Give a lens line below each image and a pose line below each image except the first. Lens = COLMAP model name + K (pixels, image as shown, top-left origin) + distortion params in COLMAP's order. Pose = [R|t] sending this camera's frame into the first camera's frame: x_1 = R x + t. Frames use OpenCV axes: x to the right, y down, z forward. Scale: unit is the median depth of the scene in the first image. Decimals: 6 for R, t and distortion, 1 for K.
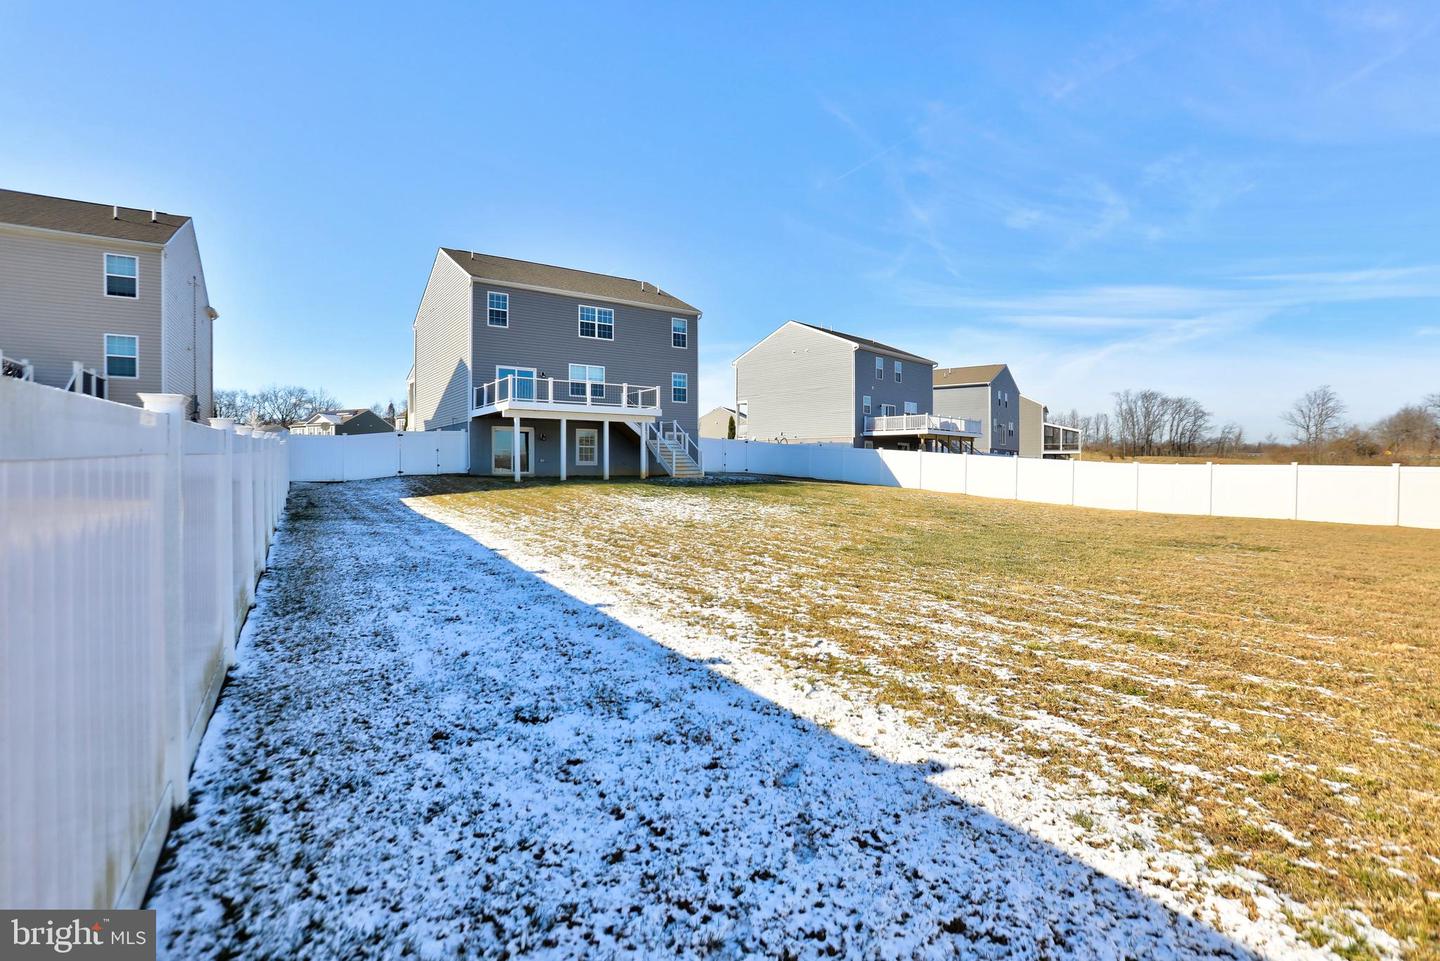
lens RADIAL K [[654.7, 0, 723.0], [0, 654.7, 476.4], [0, 0, 1]] dist [-0.032711, 0.010221]
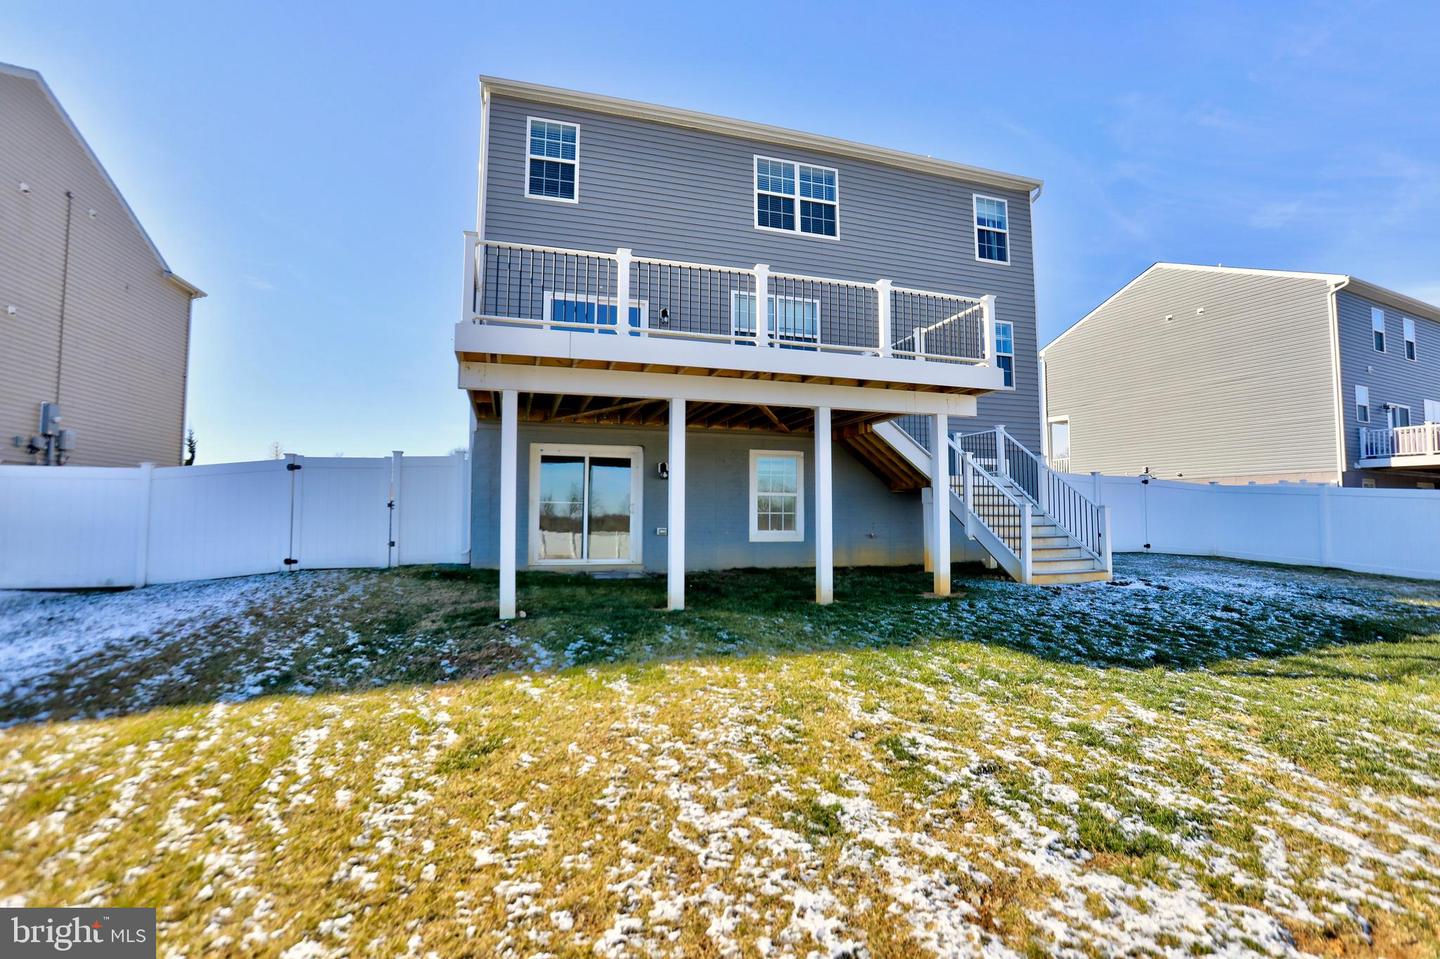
lens RADIAL K [[654.7, 0, 721.5], [0, 654.7, 481.2], [0, 0, 1]] dist [-0.032711, 0.010221]
pose [[0.944978, -0.021020, -0.326458, -0.107844], [-0.003595, 0.997206, -0.074616, -0.024447], [0.327114, 0.071684, 0.942262, 0.607113]]
